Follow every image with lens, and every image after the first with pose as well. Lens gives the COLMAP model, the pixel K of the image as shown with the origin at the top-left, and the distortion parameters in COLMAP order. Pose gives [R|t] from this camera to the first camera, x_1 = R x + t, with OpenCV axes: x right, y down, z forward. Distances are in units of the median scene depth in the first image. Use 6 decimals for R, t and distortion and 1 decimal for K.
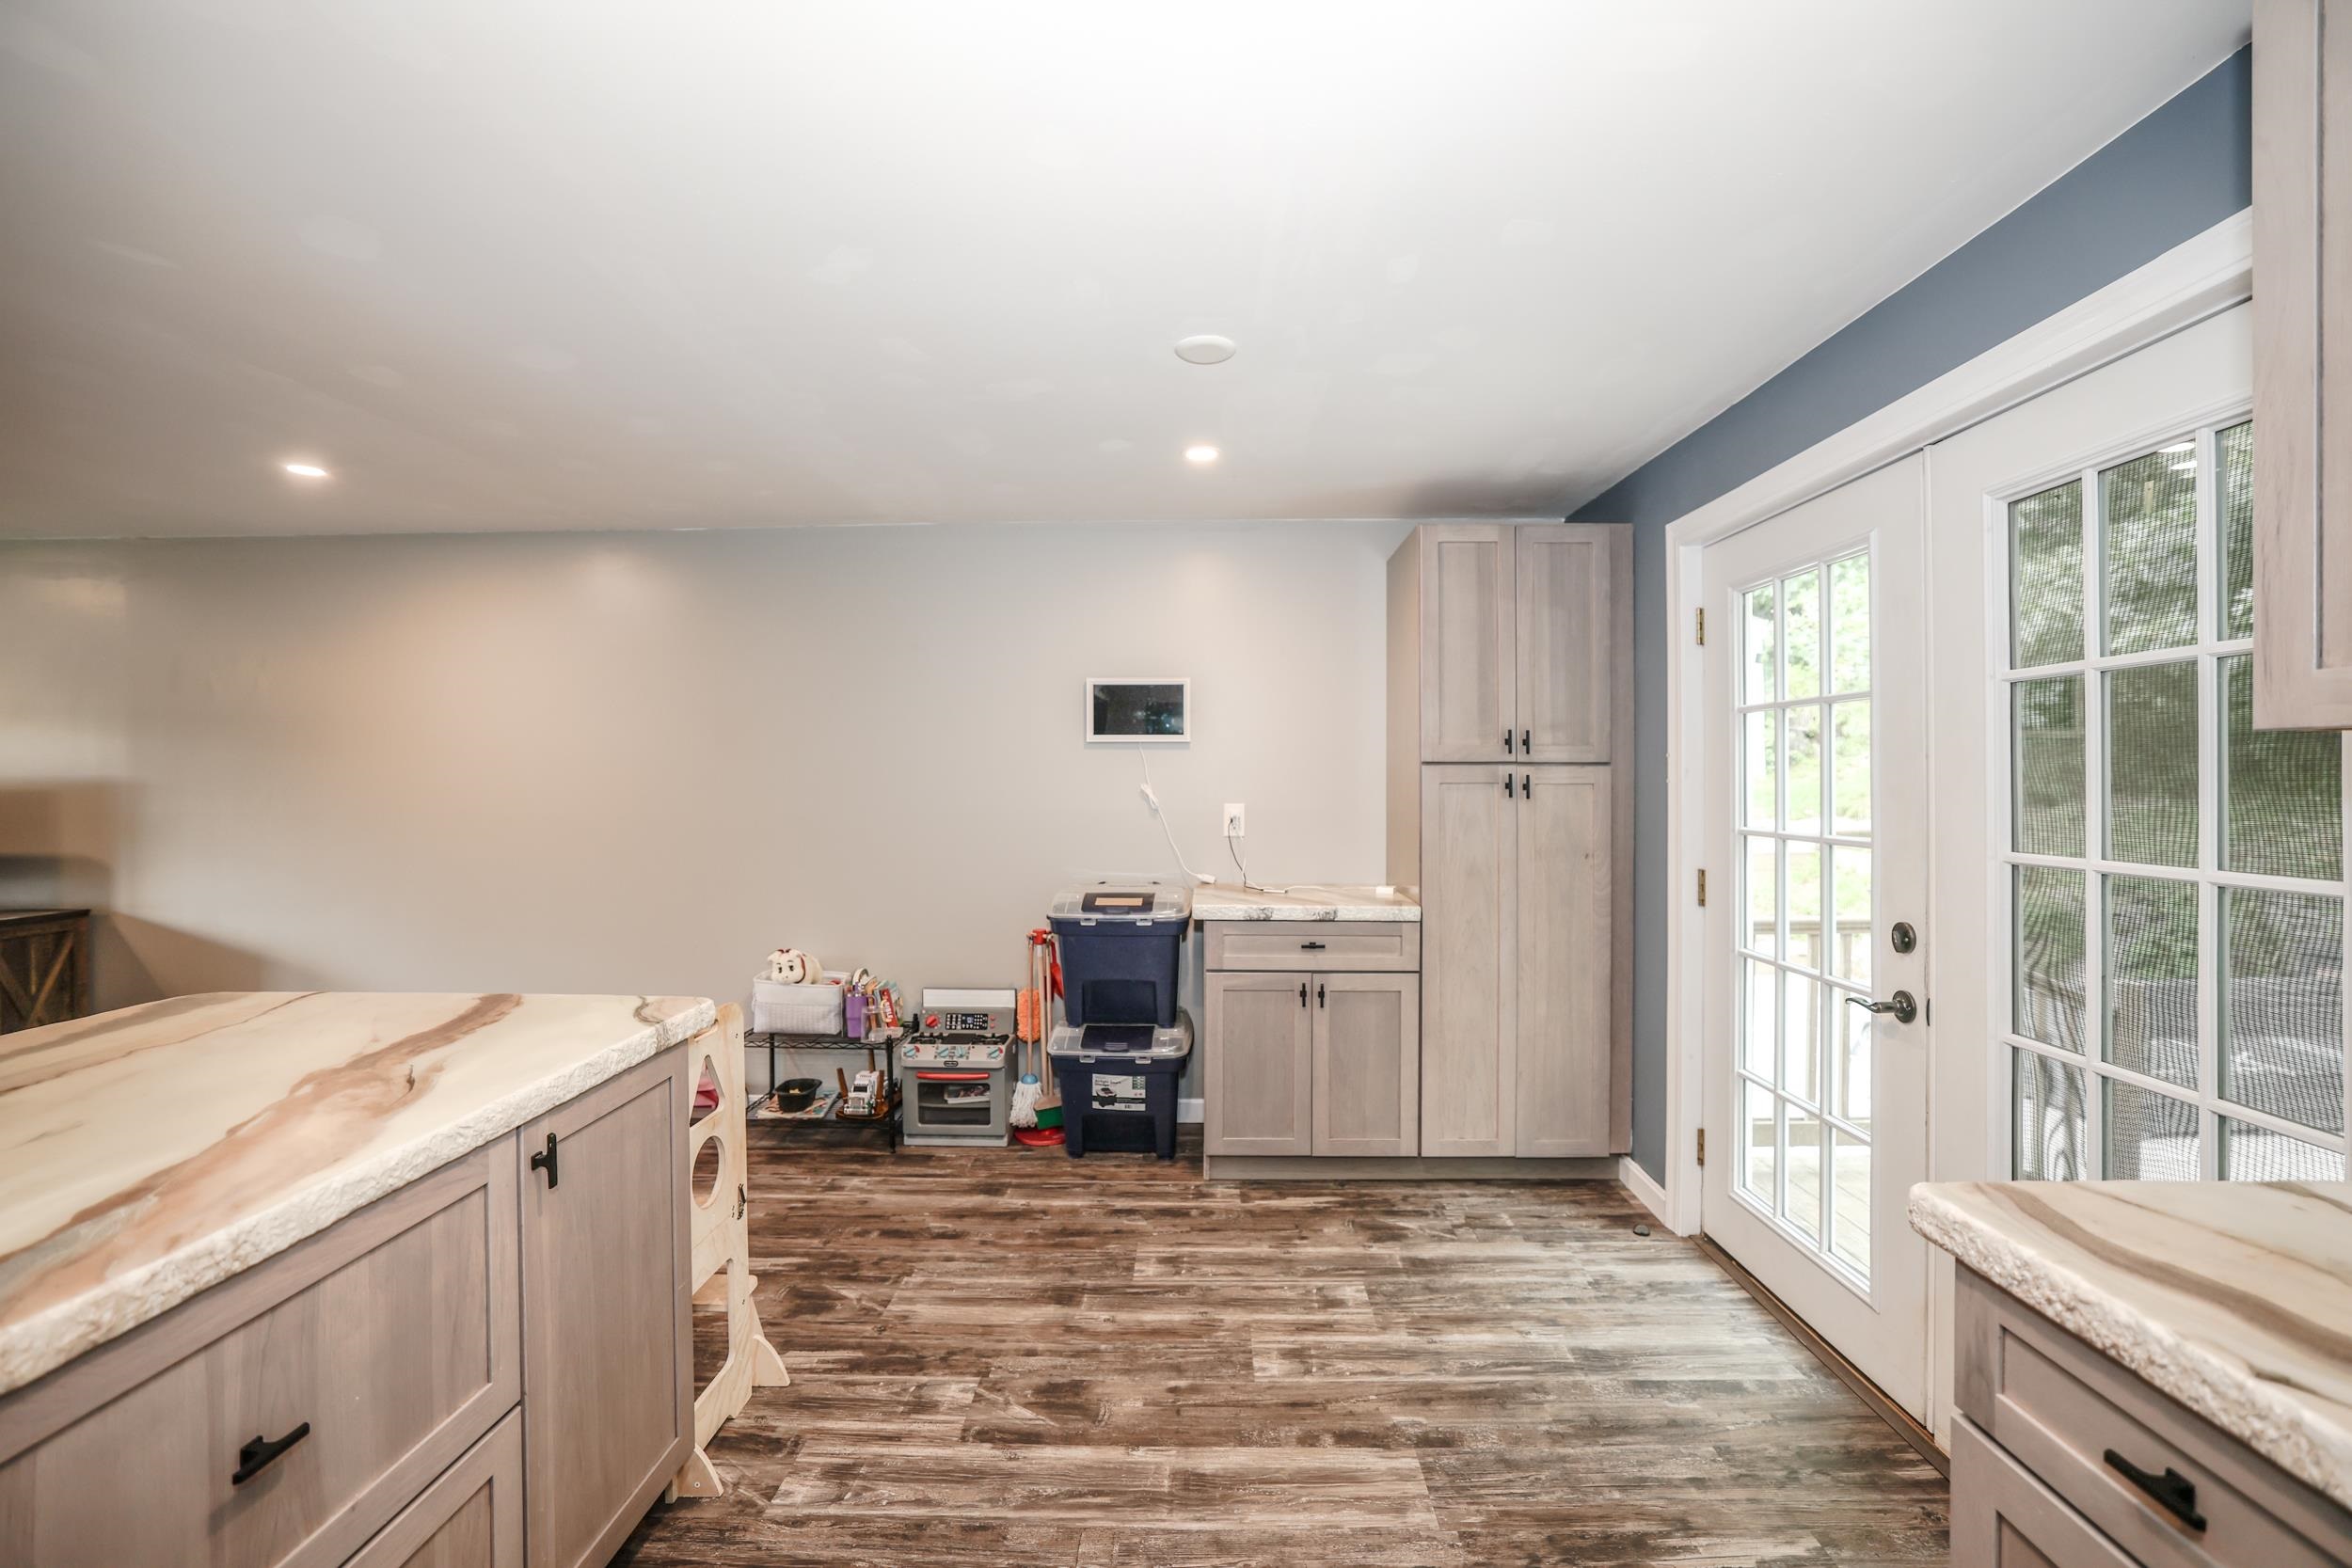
lens RADIAL K [[1016.4, 0, 1176.0], [0, 1016.4, 784.0], [0, 0, 1]] dist [-0.027201, 0.000815]
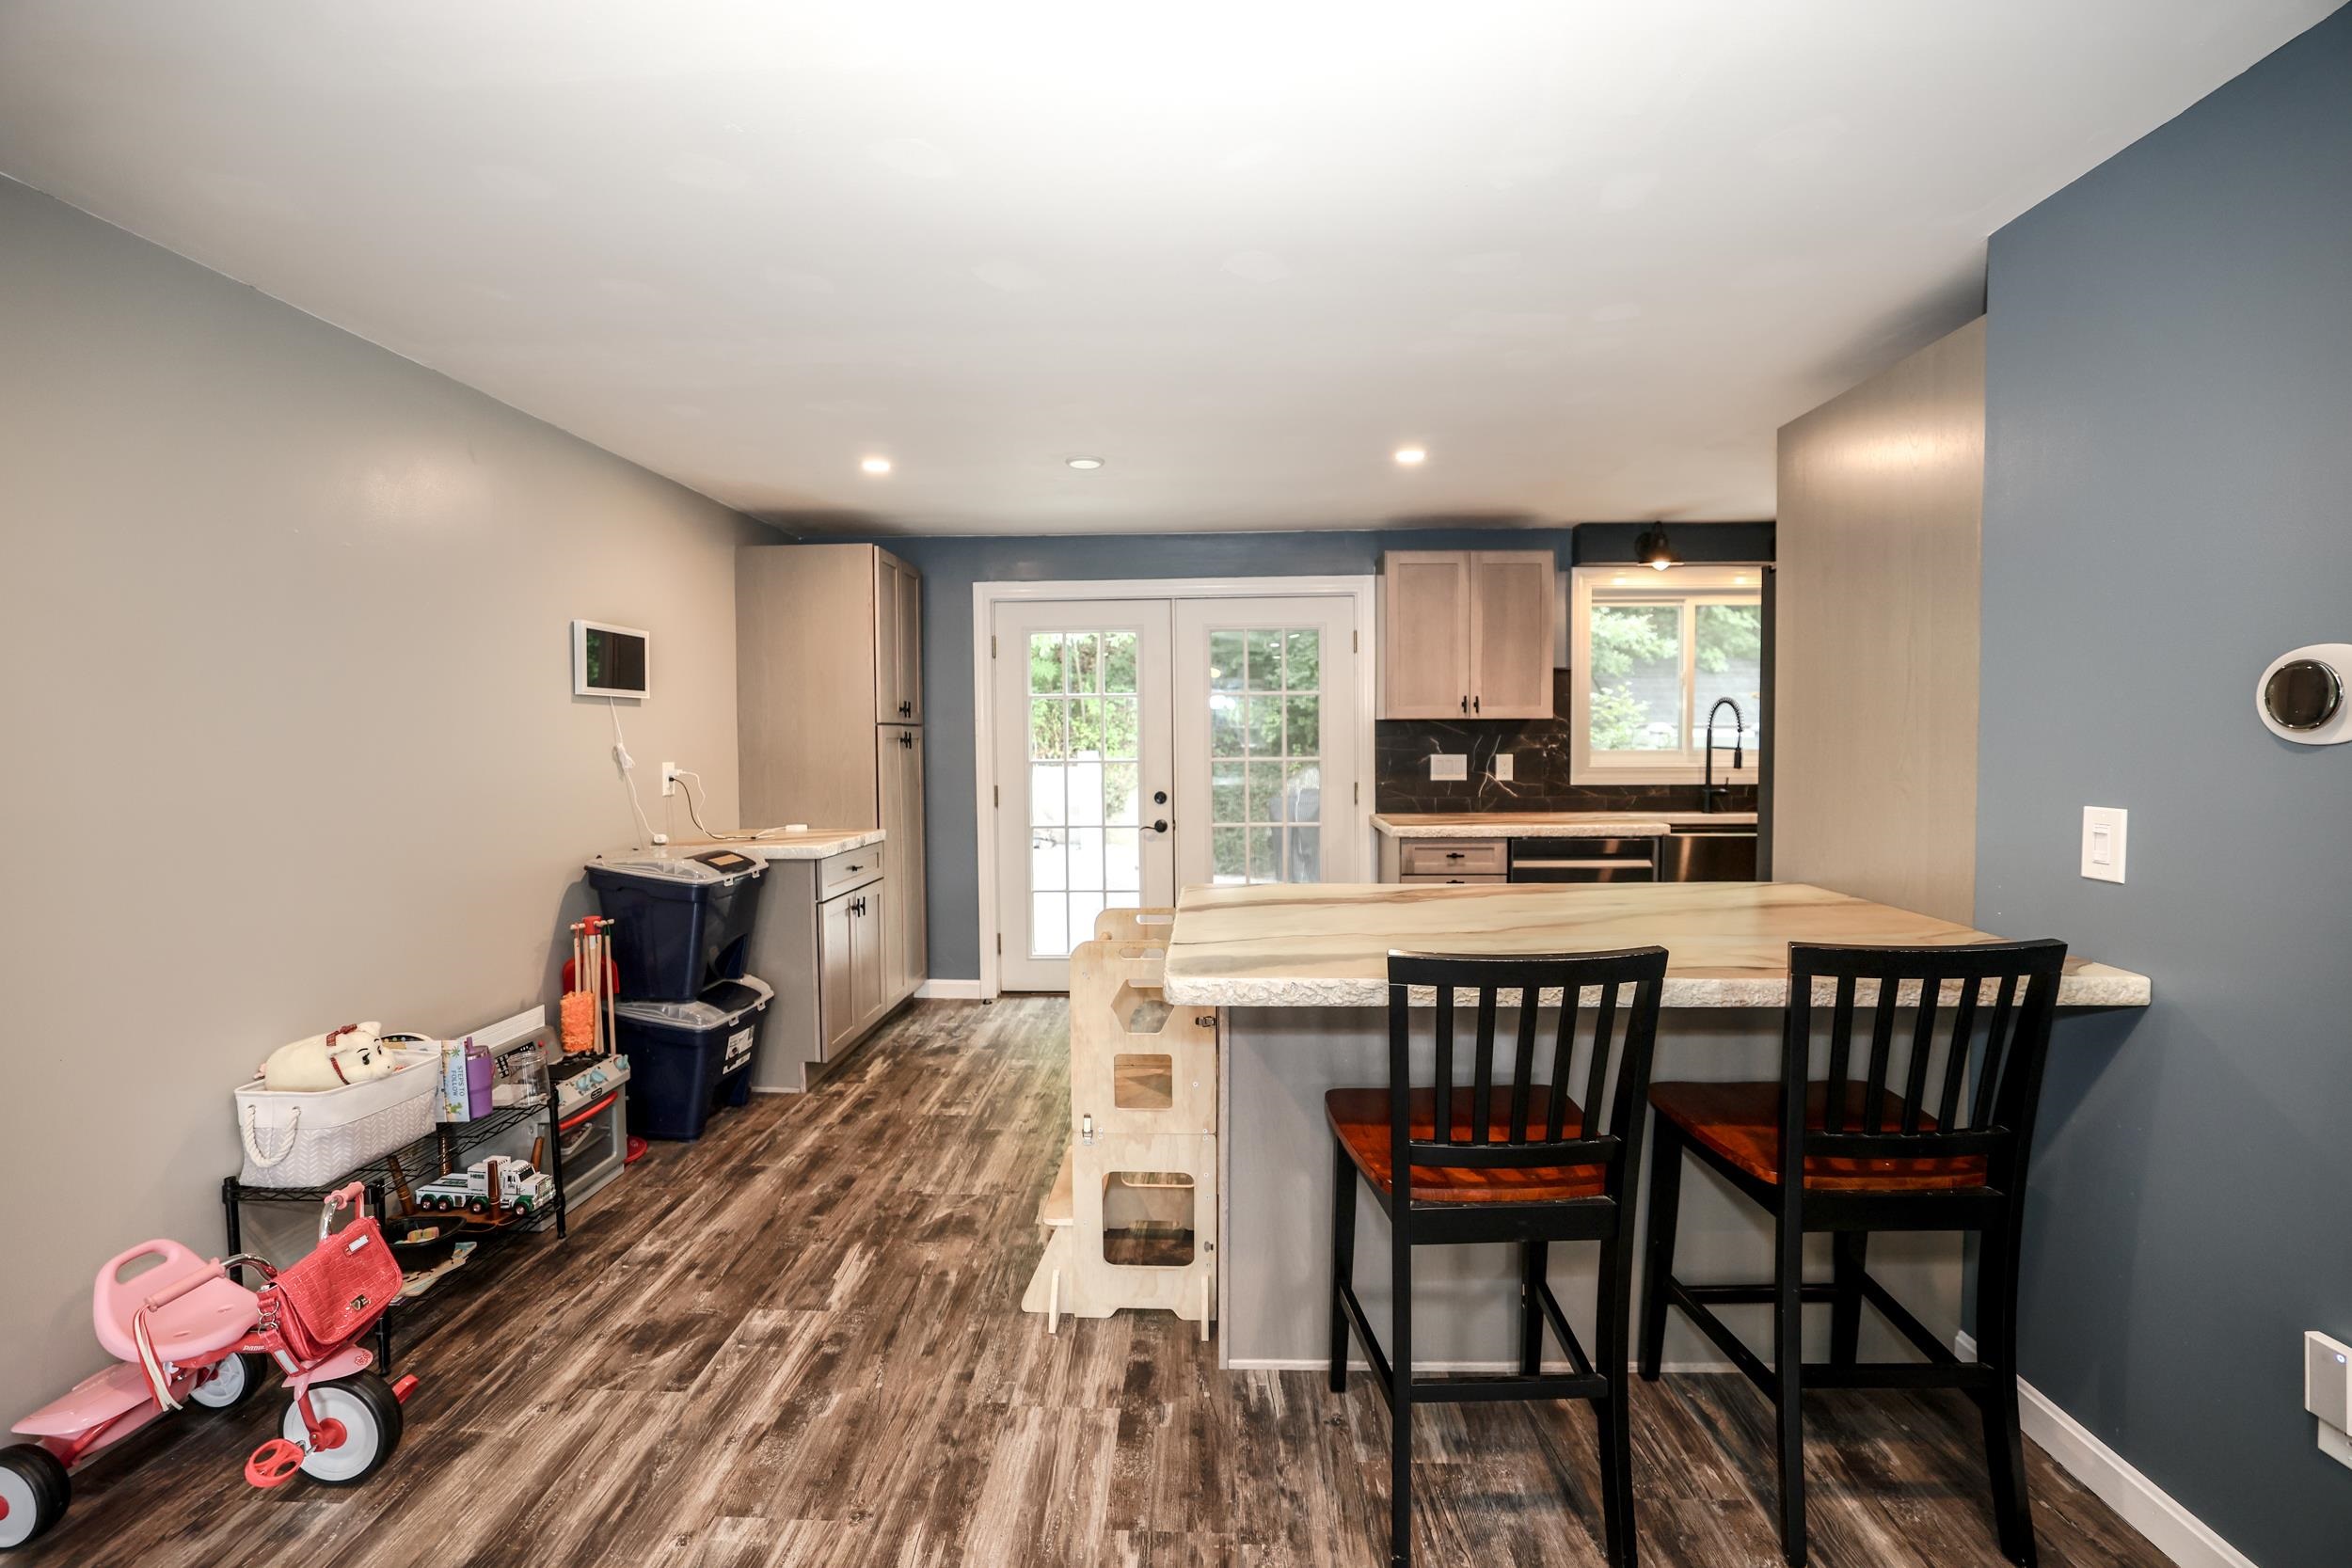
lens RADIAL K [[1016.4, 0, 1176.0], [0, 1016.4, 784.0], [0, 0, 1]] dist [-0.027201, 0.000815]
pose [[0.013544, -0.046260, 0.998838, -1.137555], [0.017315, 0.998790, 0.046023, 0.004457], [-0.999758, 0.016671, 0.014328, 0.604022]]
